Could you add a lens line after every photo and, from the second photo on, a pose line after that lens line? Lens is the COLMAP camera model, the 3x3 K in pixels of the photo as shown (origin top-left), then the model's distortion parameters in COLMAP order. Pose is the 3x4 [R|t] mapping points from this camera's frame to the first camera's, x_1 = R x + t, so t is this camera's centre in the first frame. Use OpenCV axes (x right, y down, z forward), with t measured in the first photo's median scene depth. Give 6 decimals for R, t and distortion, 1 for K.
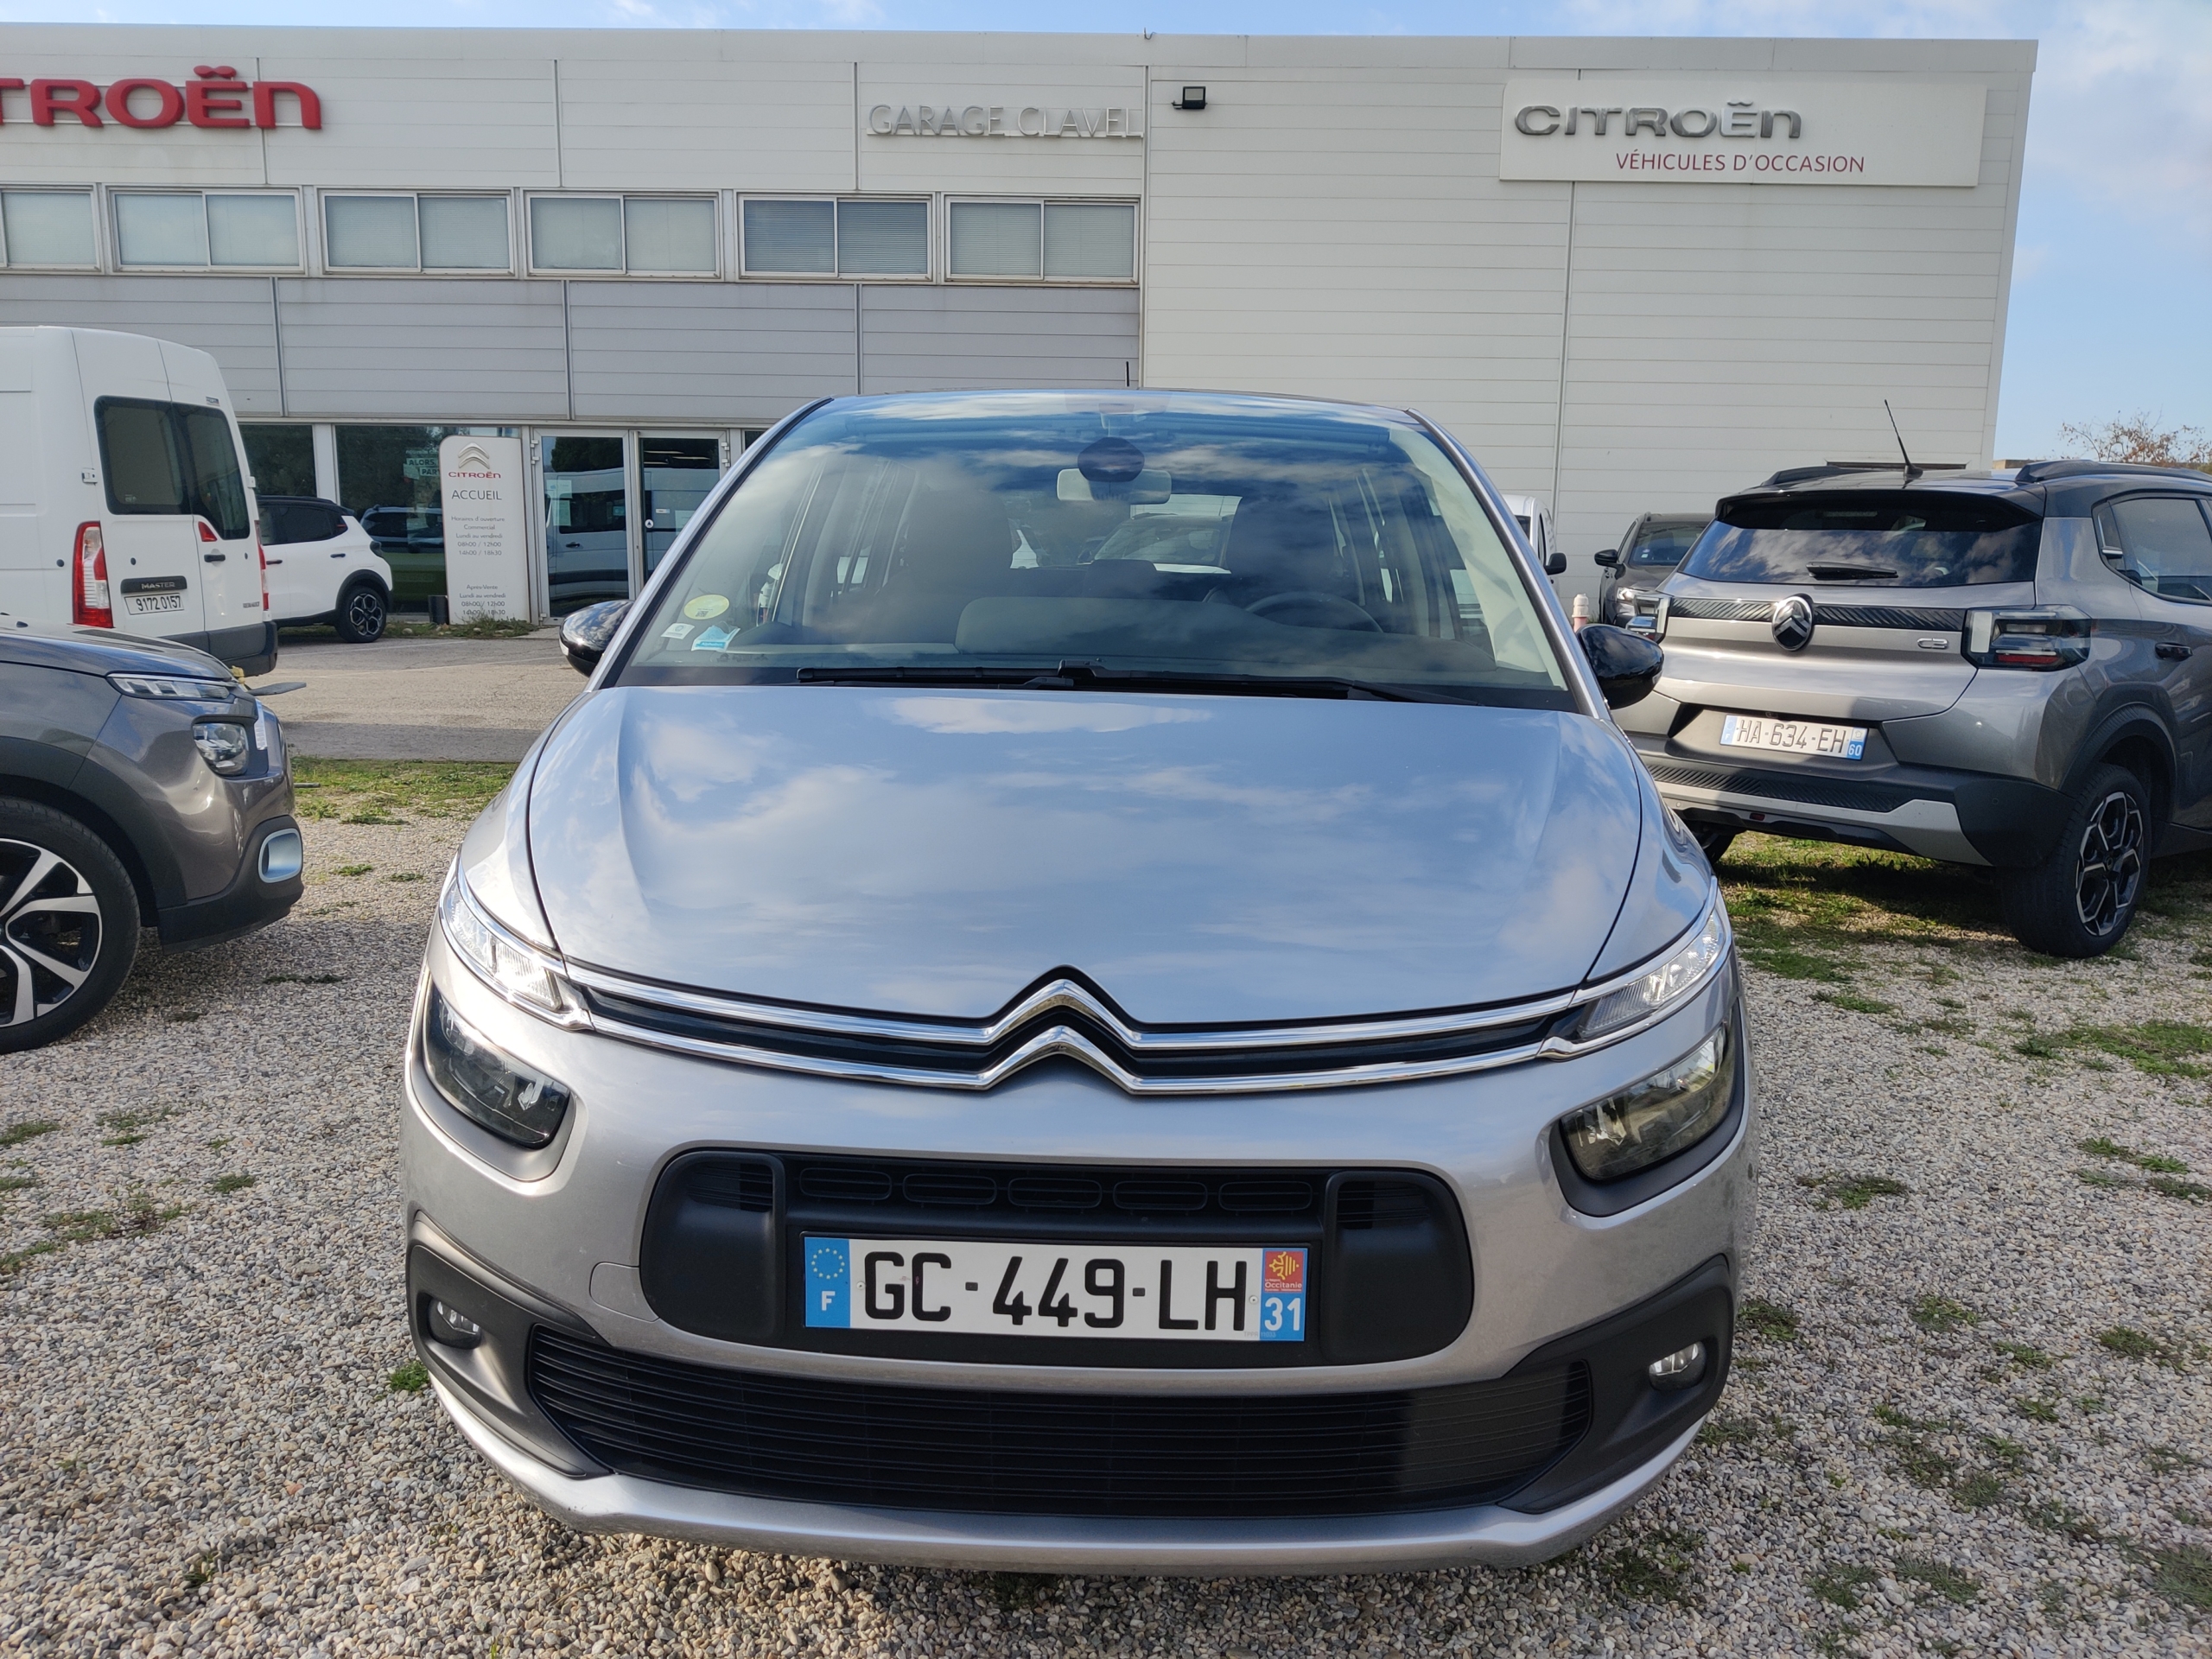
lens RADIAL K [[1662.8, 0, 1064.8], [0, 1662.8, 840.4], [0, 0, 1]] dist [-0.007208, -0.021455]
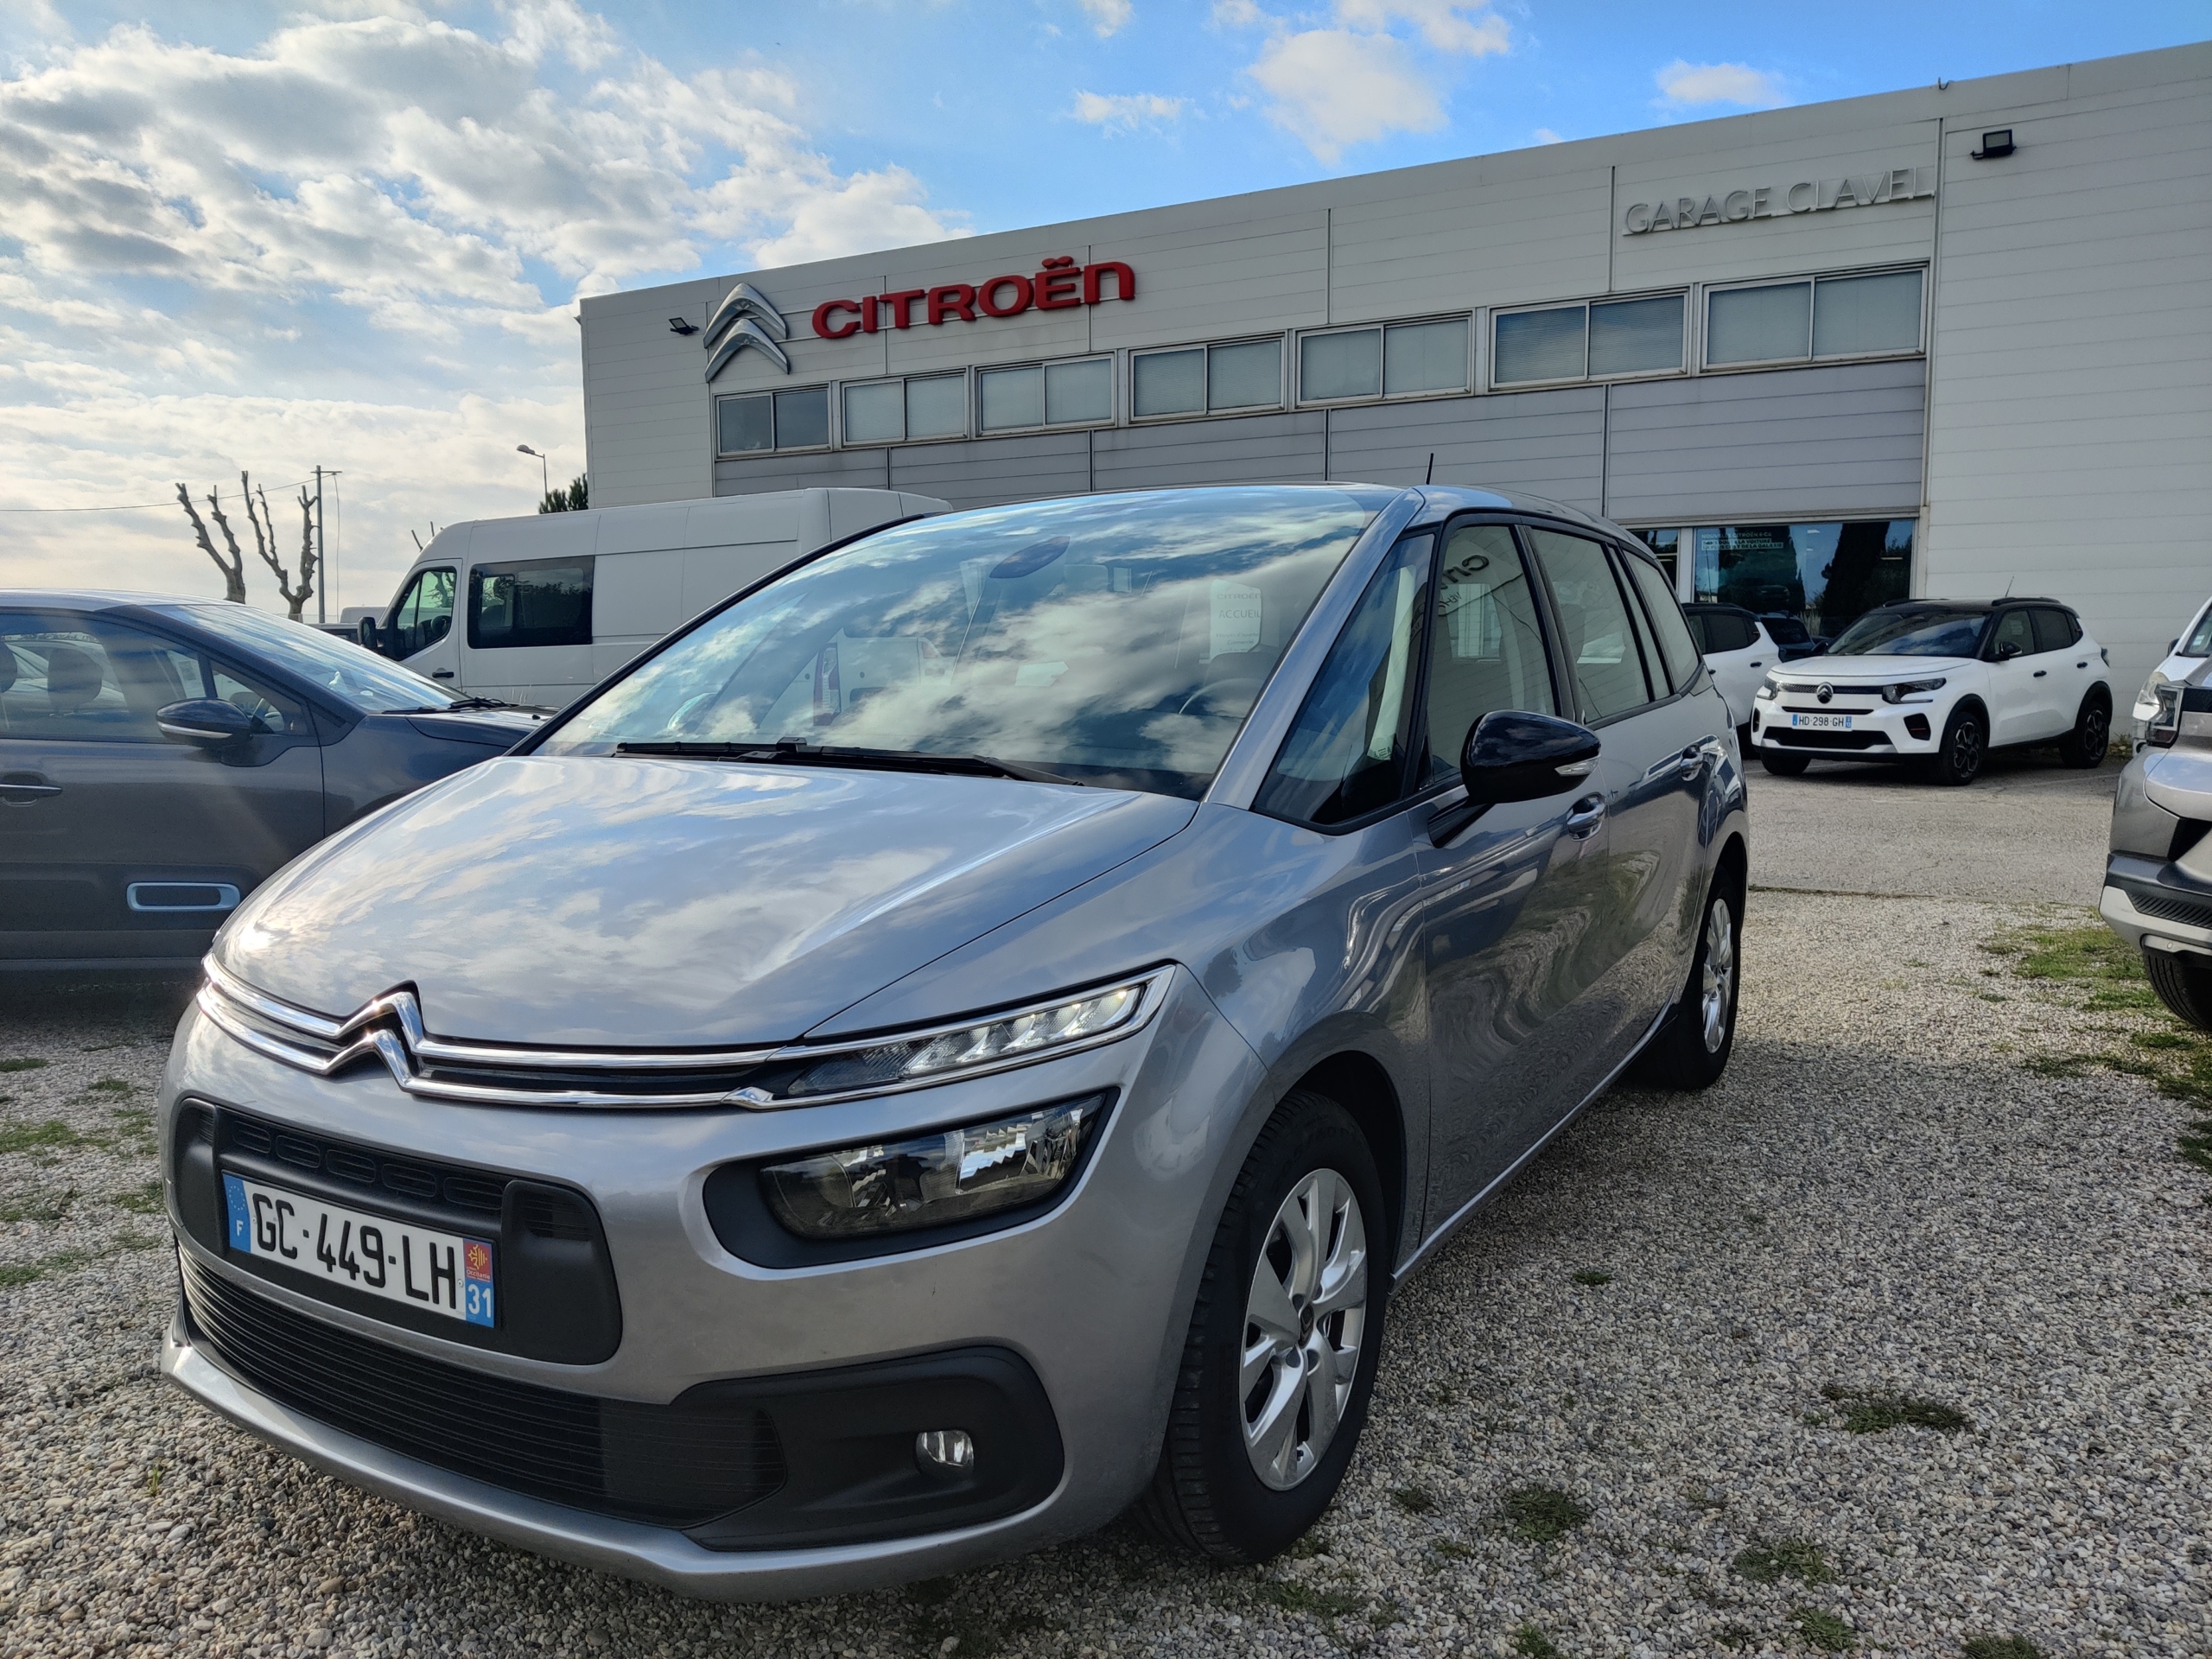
lens RADIAL K [[1662.8, 0, 1101.4], [0, 1662.8, 813.5], [0, 0, 1]] dist [-0.007208, -0.021455]
pose [[0.867495, 0.023589, -0.496886, 0.111210], [-0.063193, 0.996008, -0.063042, -0.000274], [0.493416, 0.086088, 0.865523, 0.020828]]
